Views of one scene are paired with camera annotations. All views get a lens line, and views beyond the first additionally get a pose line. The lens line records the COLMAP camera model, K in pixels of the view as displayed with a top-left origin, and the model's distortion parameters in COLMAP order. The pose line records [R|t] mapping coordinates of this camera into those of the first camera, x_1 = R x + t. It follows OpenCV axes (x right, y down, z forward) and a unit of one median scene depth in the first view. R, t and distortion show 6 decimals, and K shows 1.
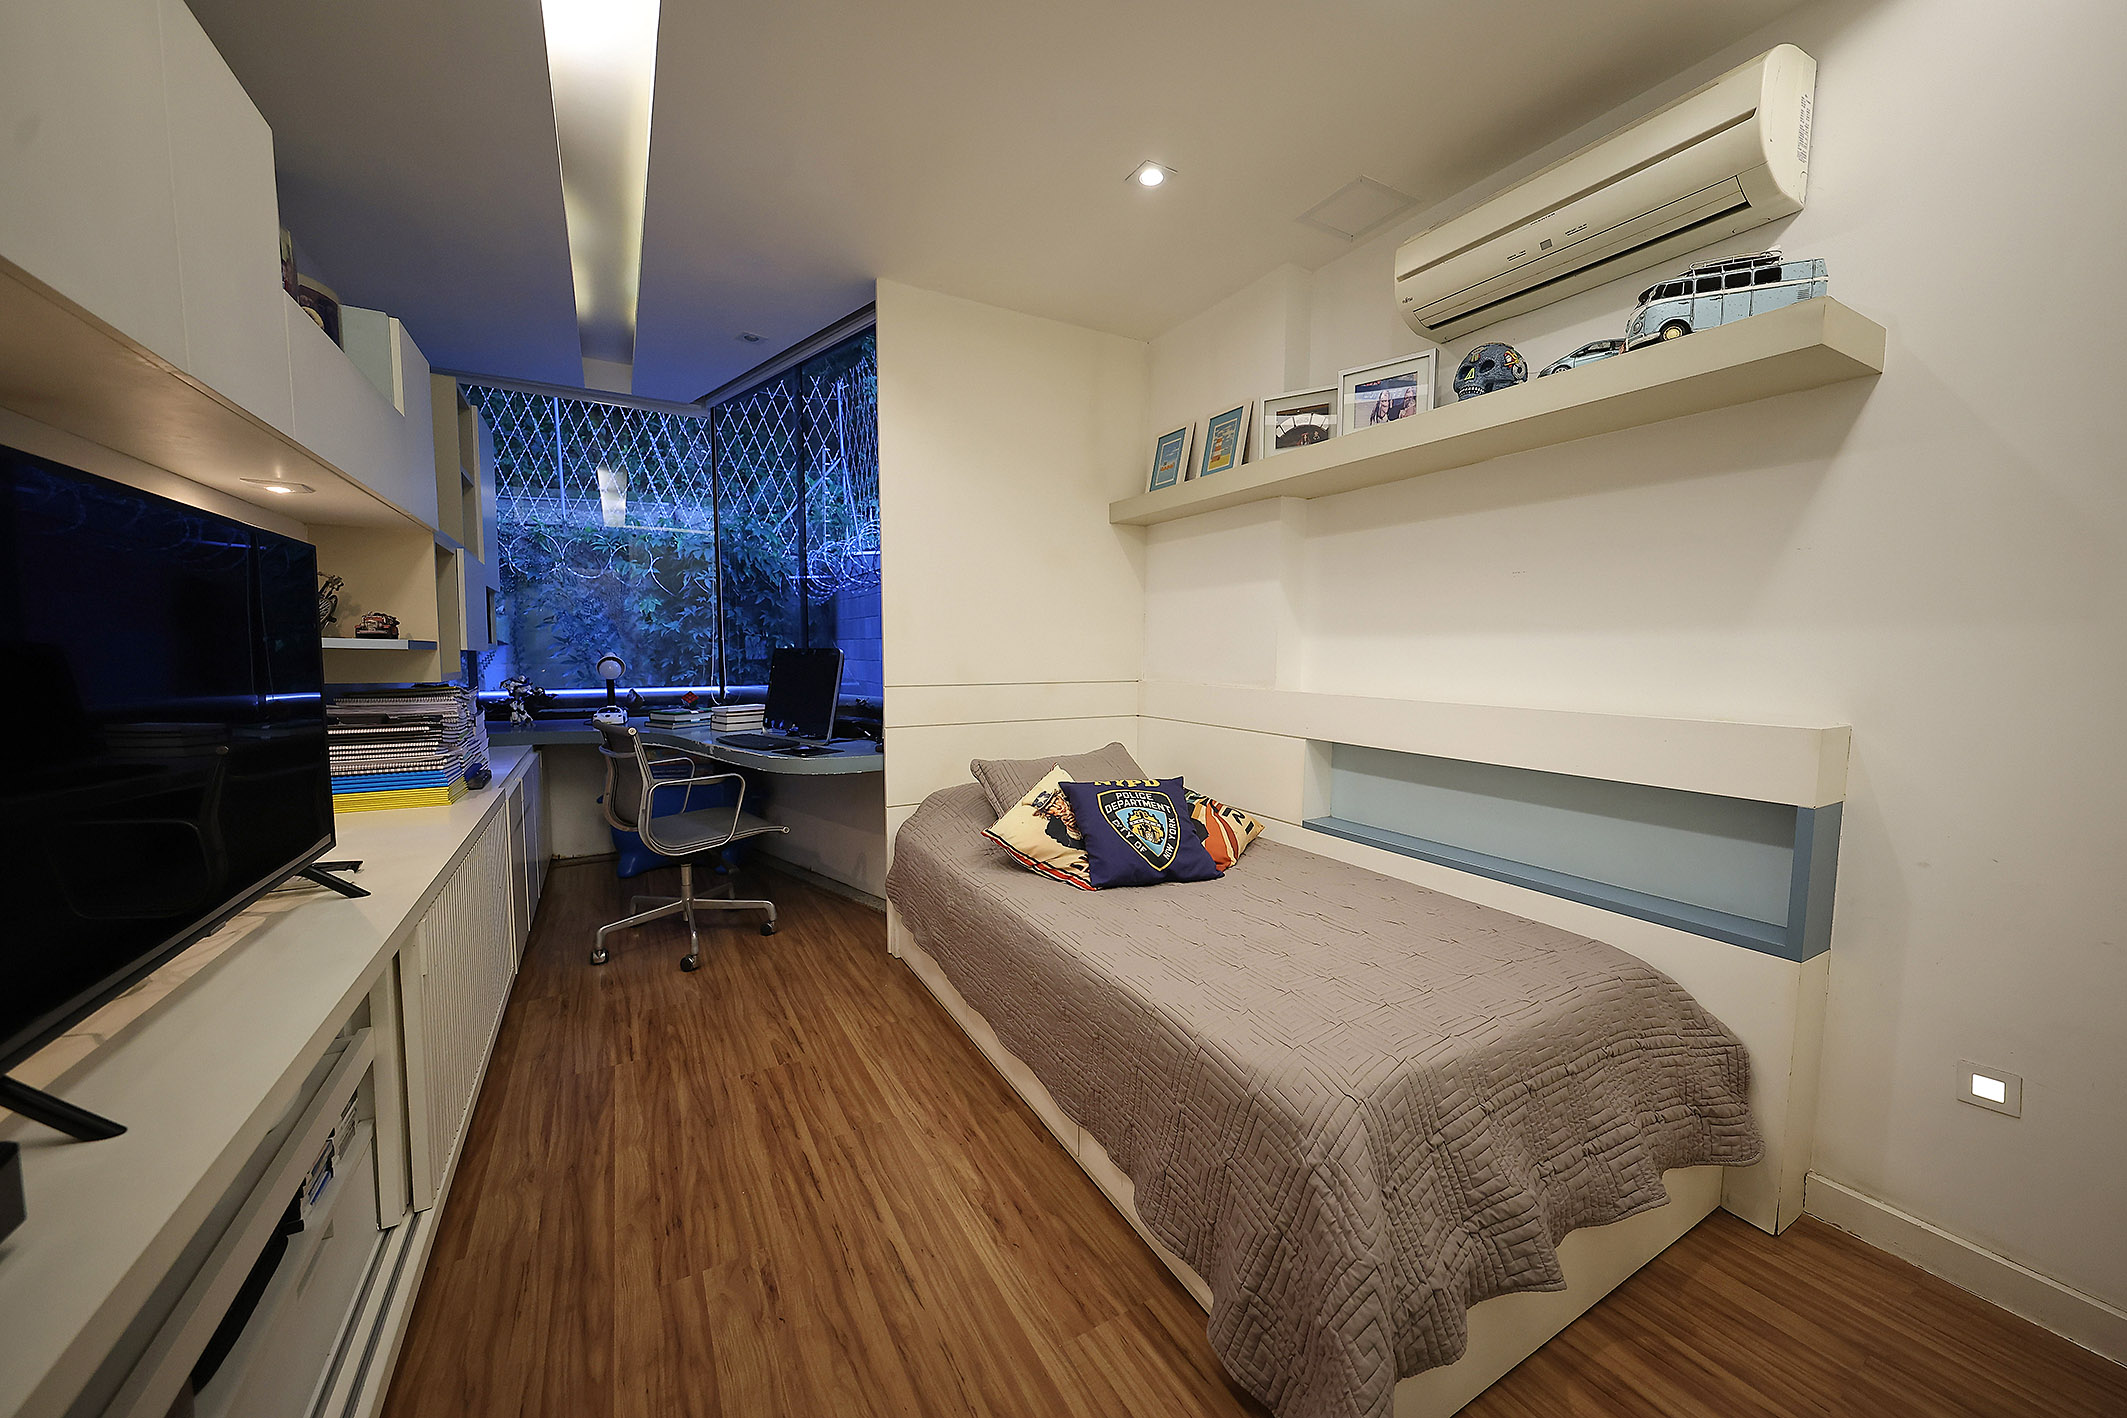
lens RADIAL K [[763.8, 0, 1071.4], [0, 763.8, 702.2], [0, 0, 1]] dist [0.002567, -0.000208]
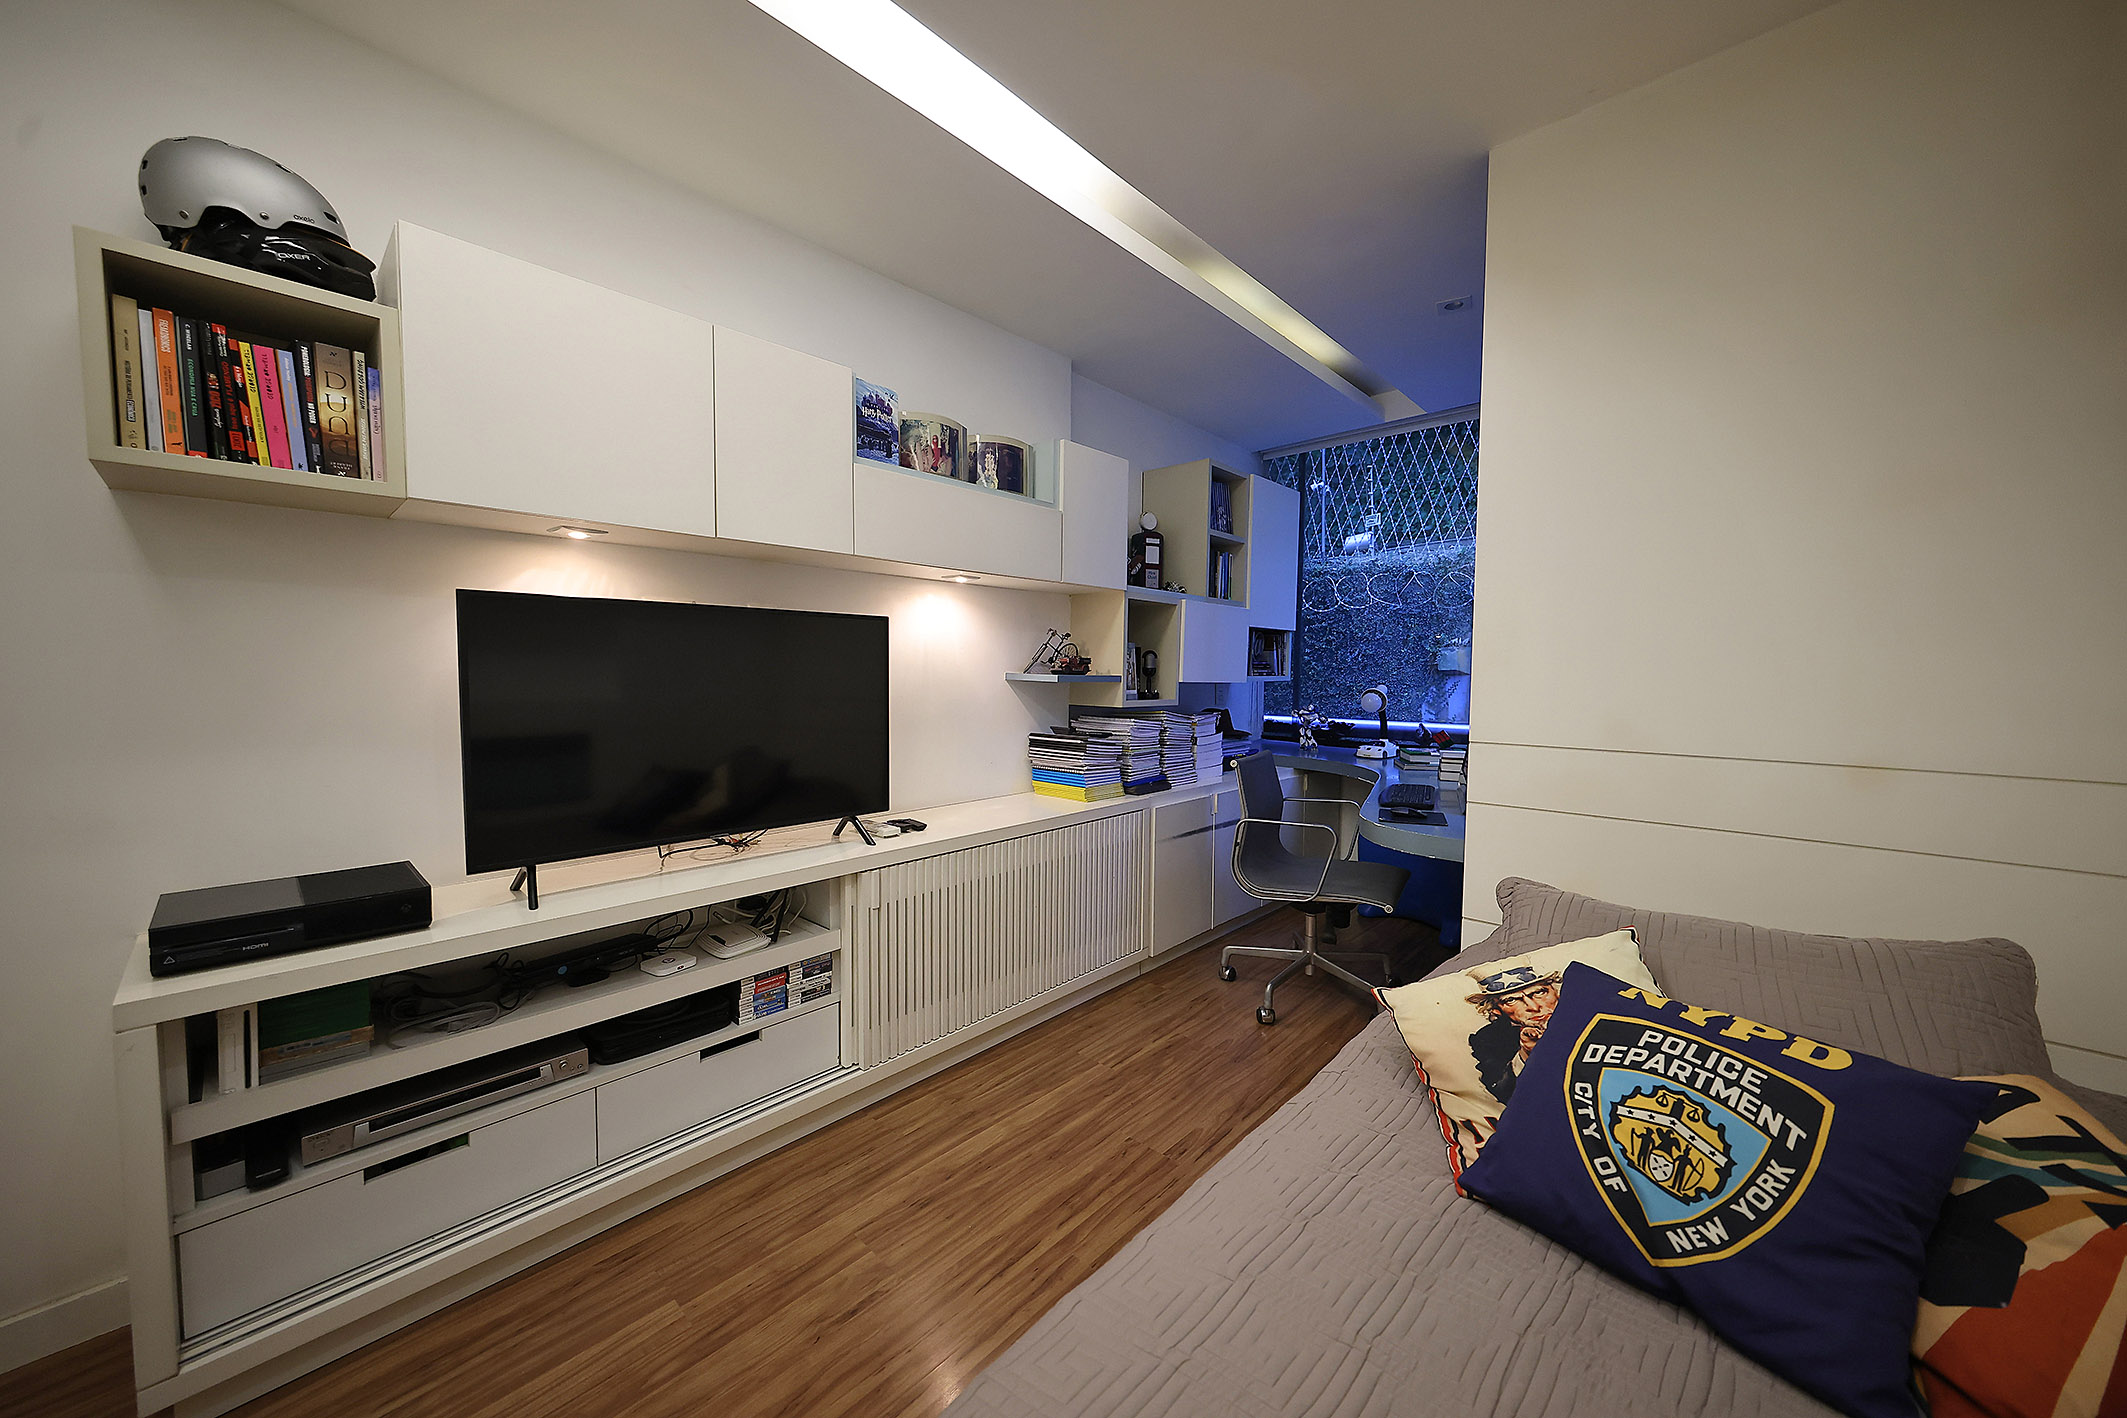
lens RADIAL K [[763.8, 0, 1060.7], [0, 763.8, 710.0], [0, 0, 1]] dist [0.002567, -0.000208]
pose [[0.281773, 0.047011, -0.958329, 0.452289], [-0.071233, 0.997068, 0.027967, -0.061652], [0.956833, 0.060385, 0.284296, 0.662636]]
